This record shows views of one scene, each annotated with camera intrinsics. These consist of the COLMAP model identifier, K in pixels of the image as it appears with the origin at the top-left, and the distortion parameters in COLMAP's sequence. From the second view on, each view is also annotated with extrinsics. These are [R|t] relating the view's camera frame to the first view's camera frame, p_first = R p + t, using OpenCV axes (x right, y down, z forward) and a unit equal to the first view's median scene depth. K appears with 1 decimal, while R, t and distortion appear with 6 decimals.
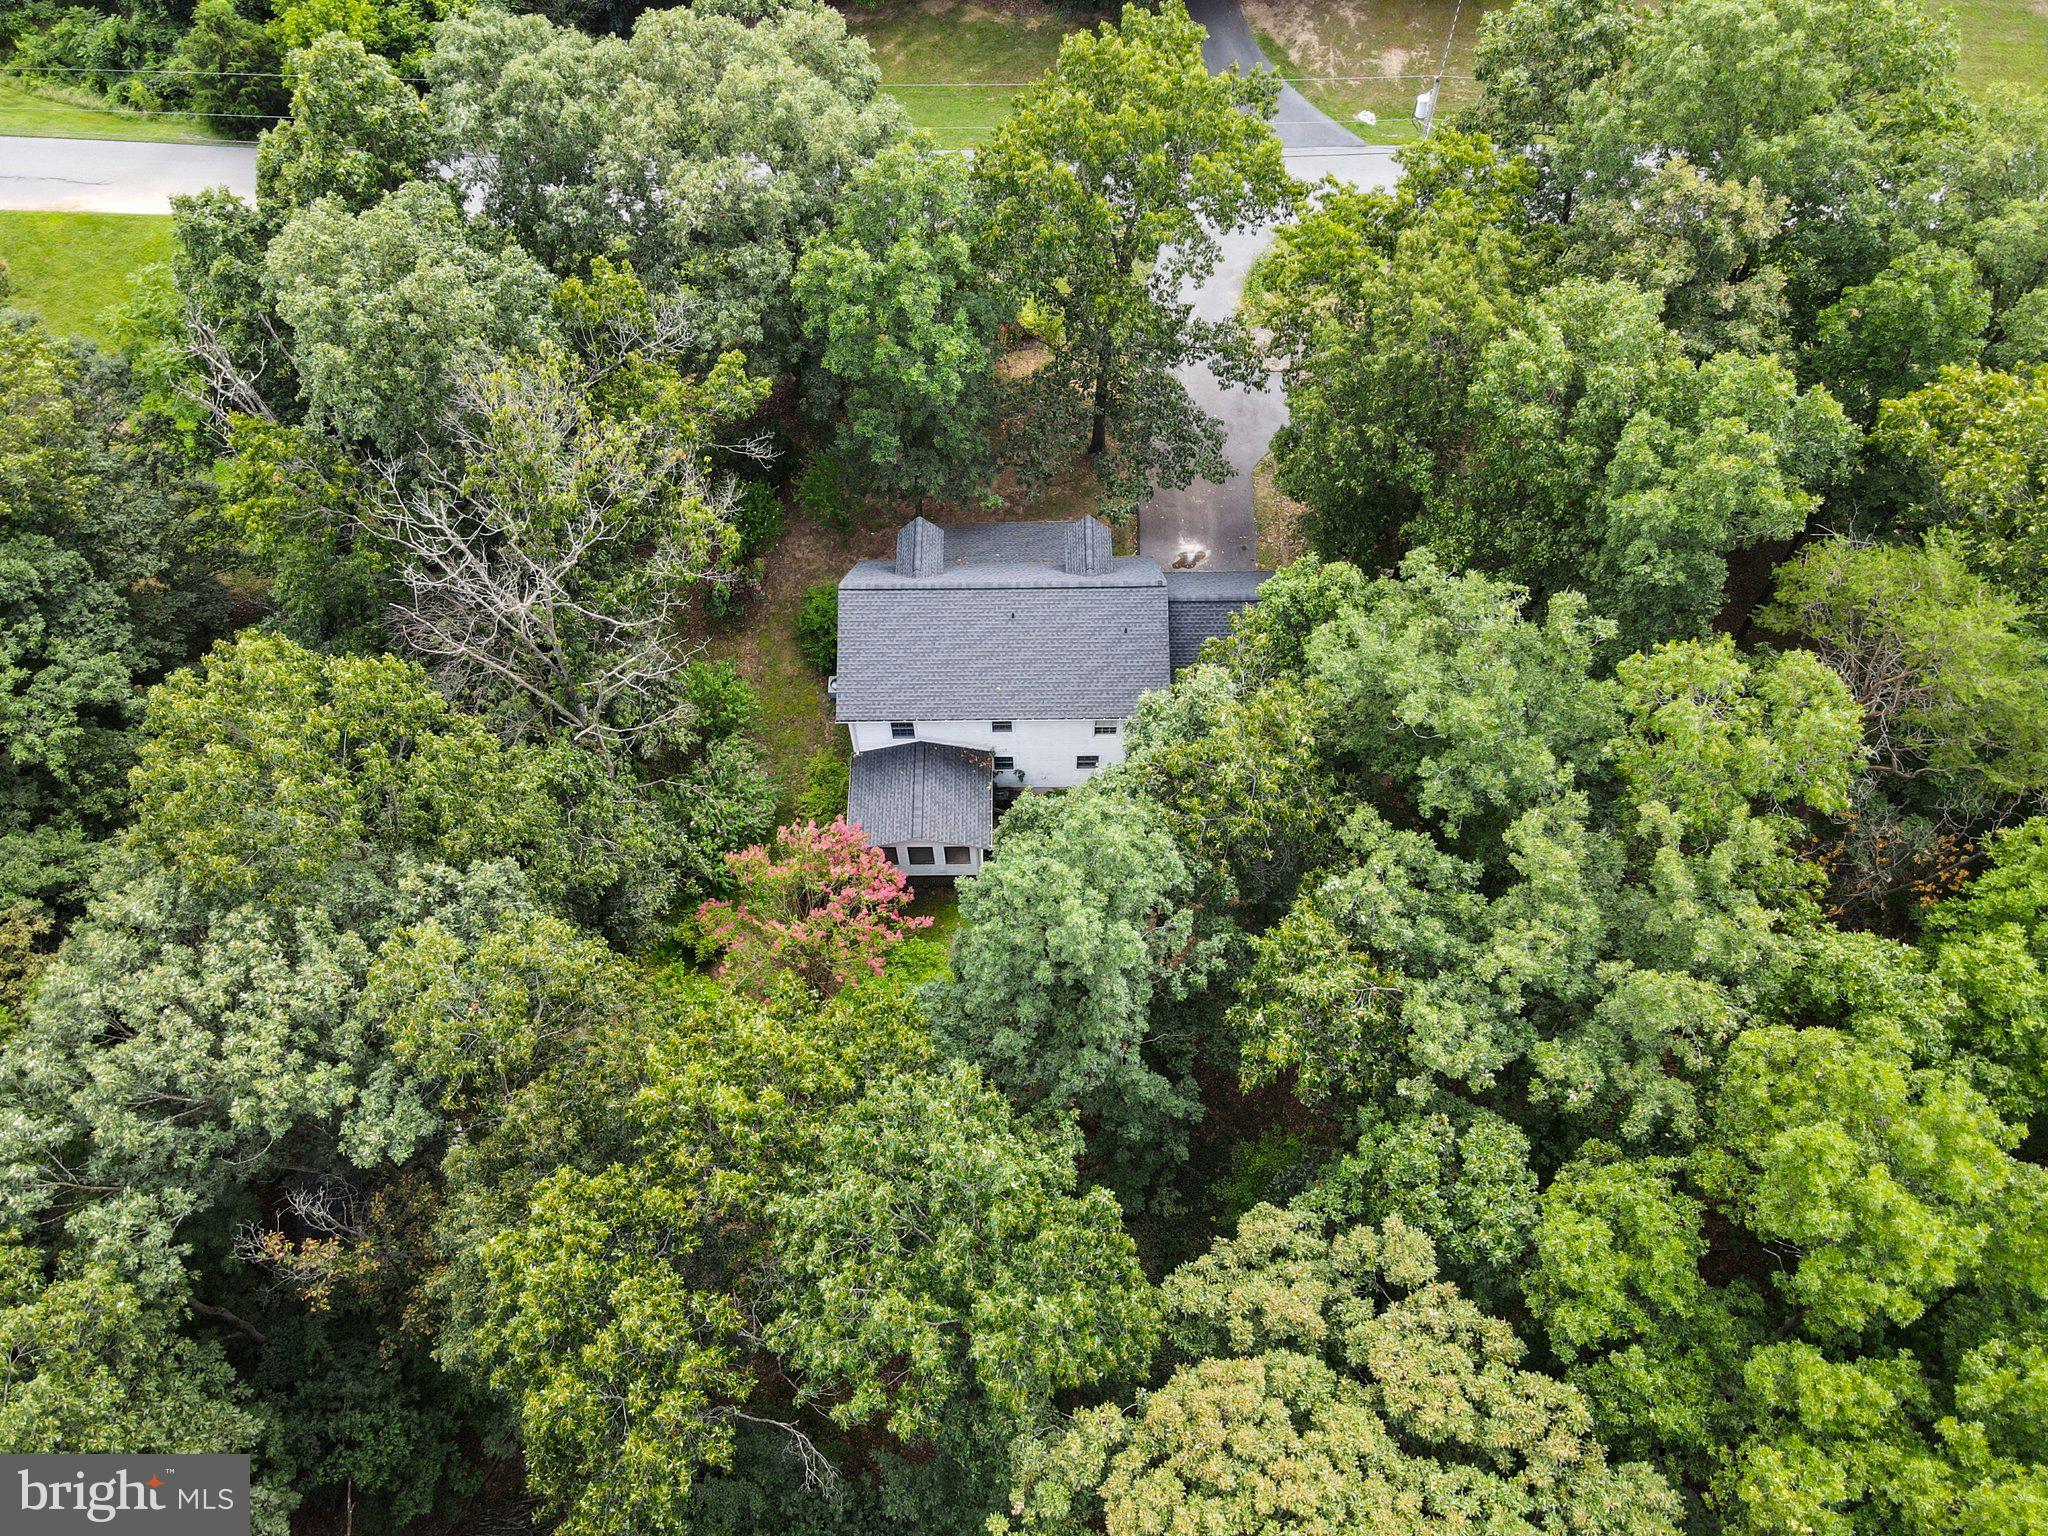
lens RADIAL K [[1519.5, 0, 1022.8], [0, 1519.5, 749.5], [0, 0, 1]] dist [0.013883, 0.007456]
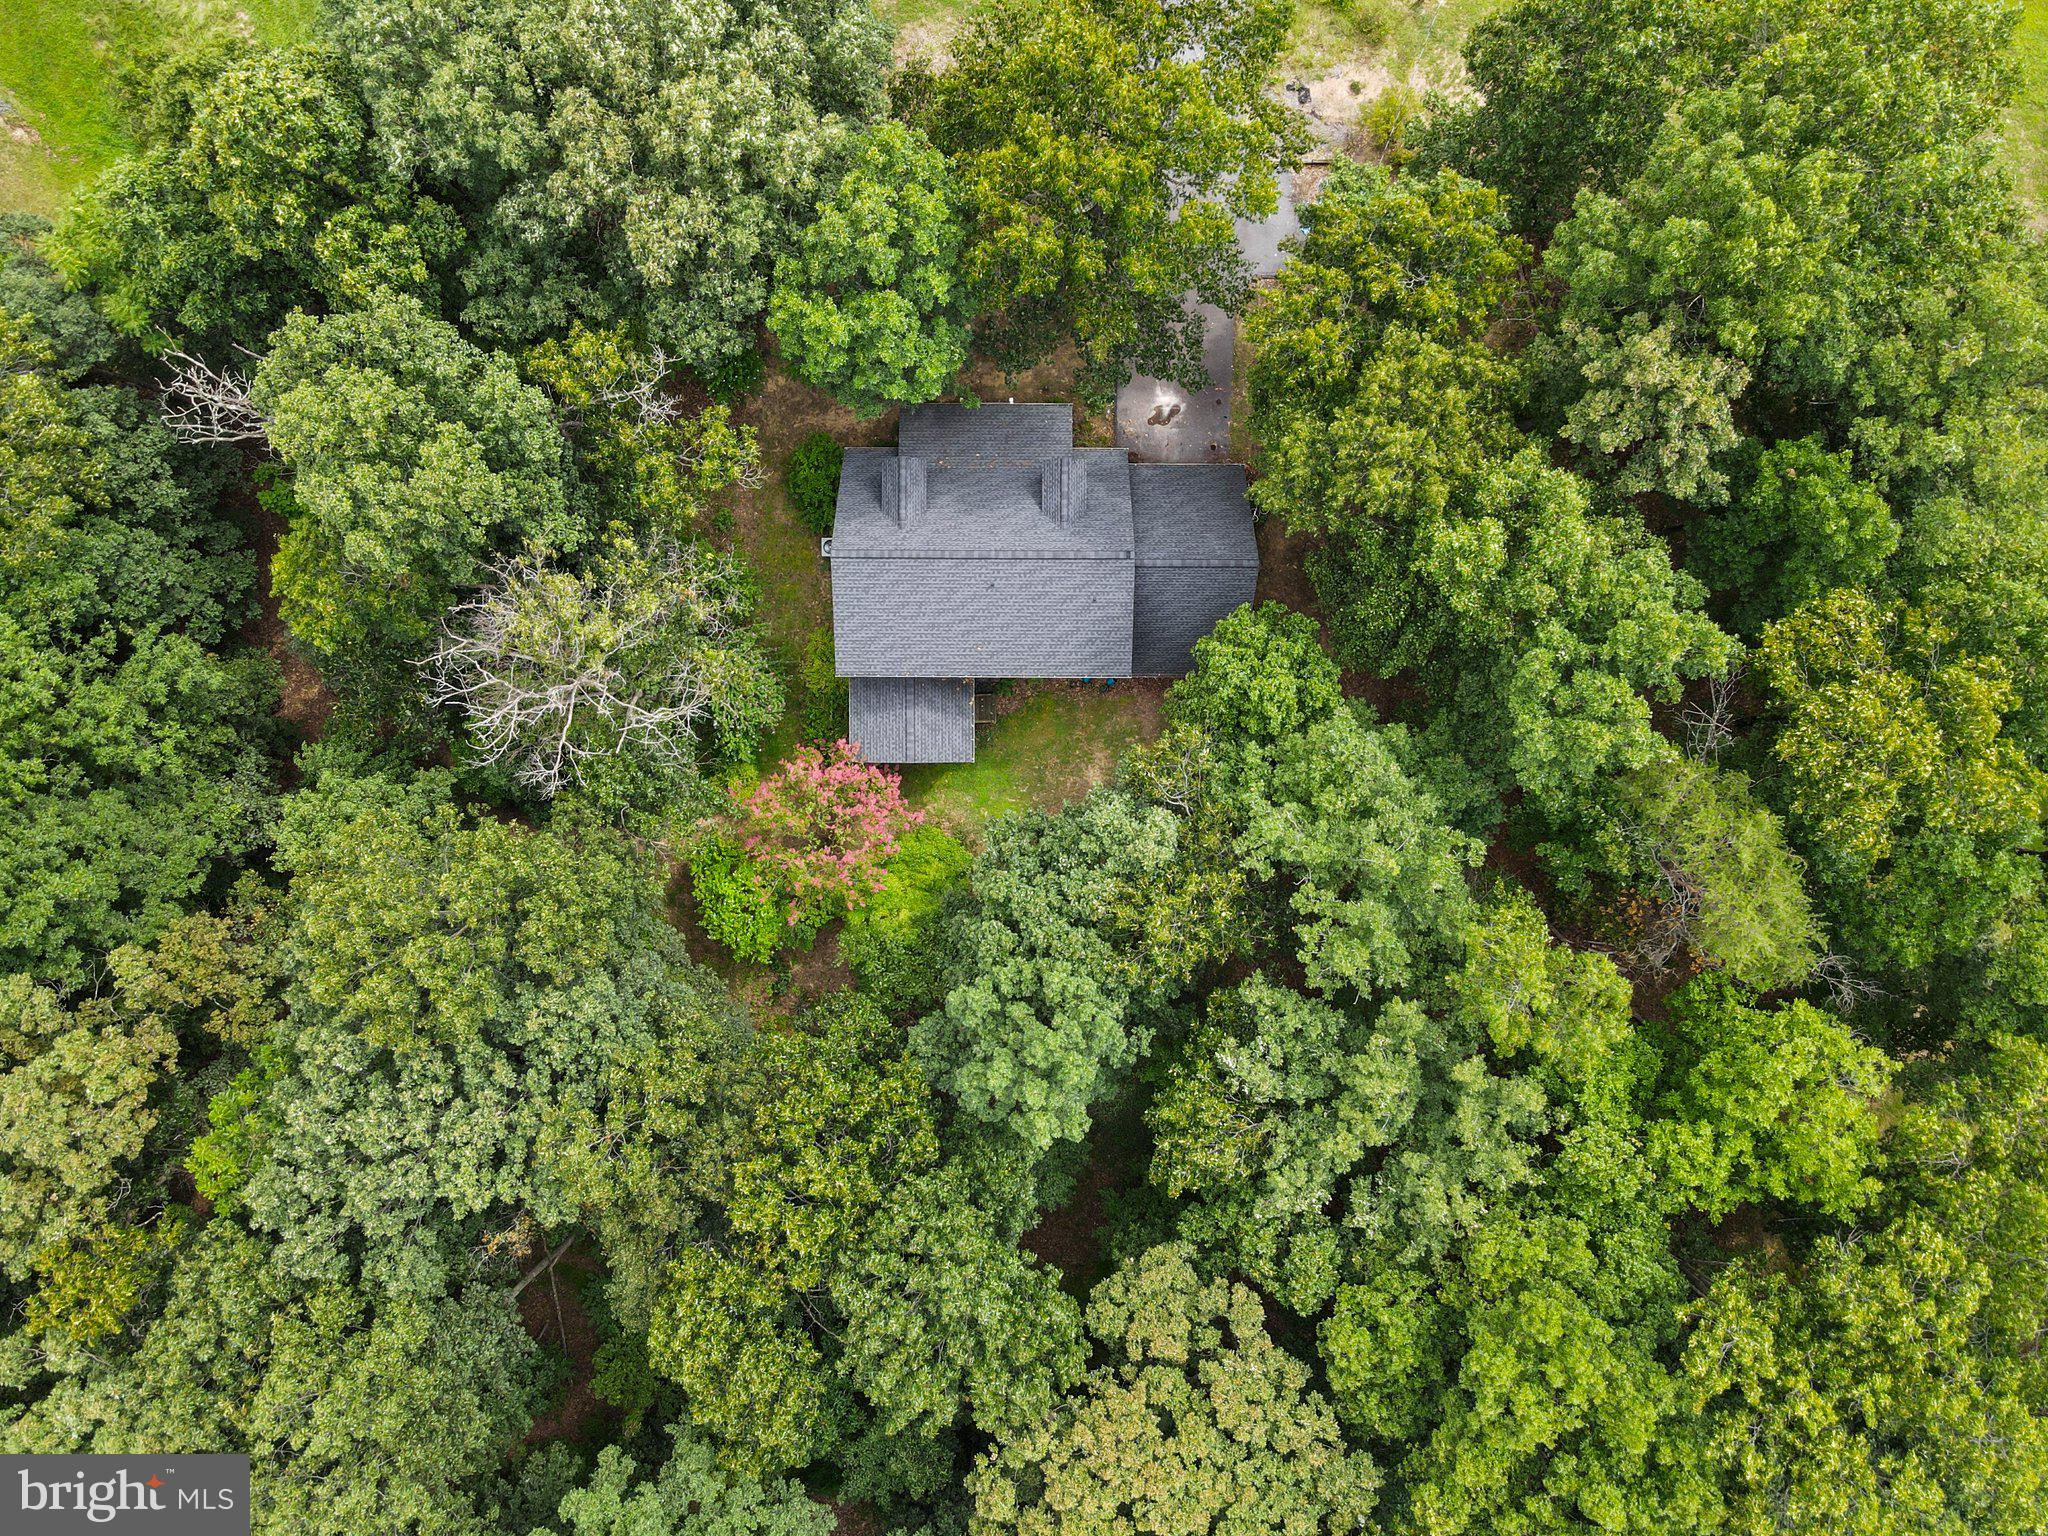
lens RADIAL K [[1519.5, 0, 1012.8], [0, 1519.5, 782.3], [0, 0, 1]] dist [0.013883, 0.007456]
pose [[0.999807, 0.008596, 0.017652, -0.012393], [-0.017050, 0.825953, 0.563481, -0.748591], [-0.009736, -0.563673, 0.825940, 0.022970]]
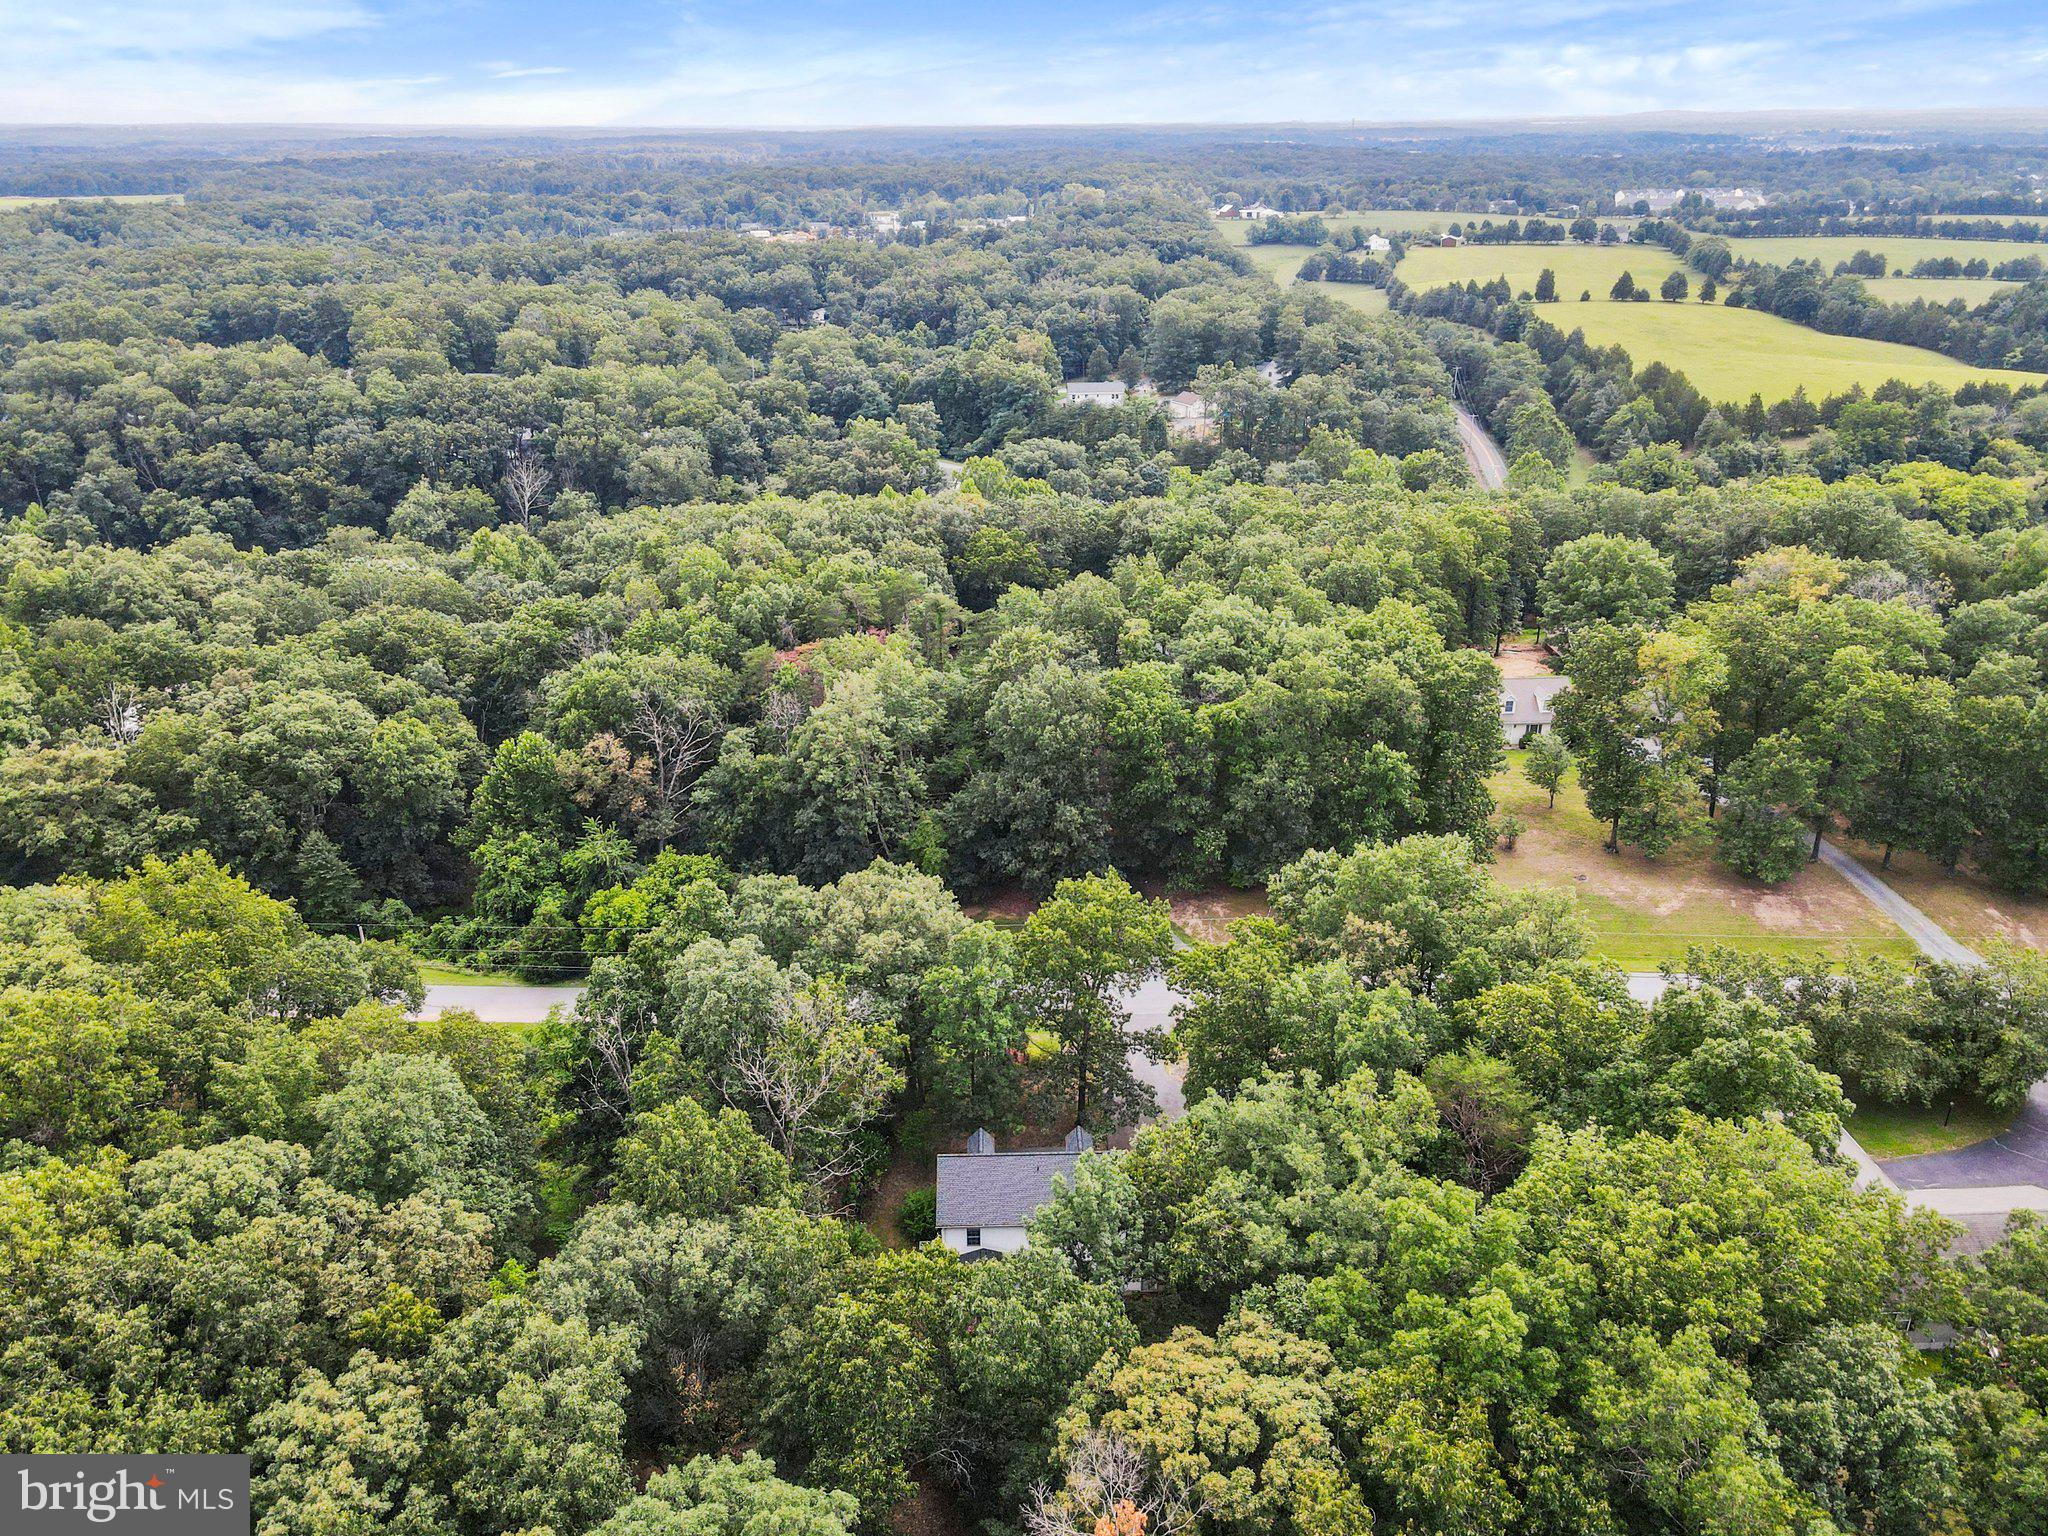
lens RADIAL K [[1519.5, 0, 1021.6], [0, 1519.5, 758.3], [0, 0, 1]] dist [0.013883, 0.007456]
pose [[0.999704, -0.003555, 0.024079, -0.083989], [0.017070, 0.807598, -0.589486, 0.713539], [-0.017350, 0.589723, 0.807419, -0.870578]]
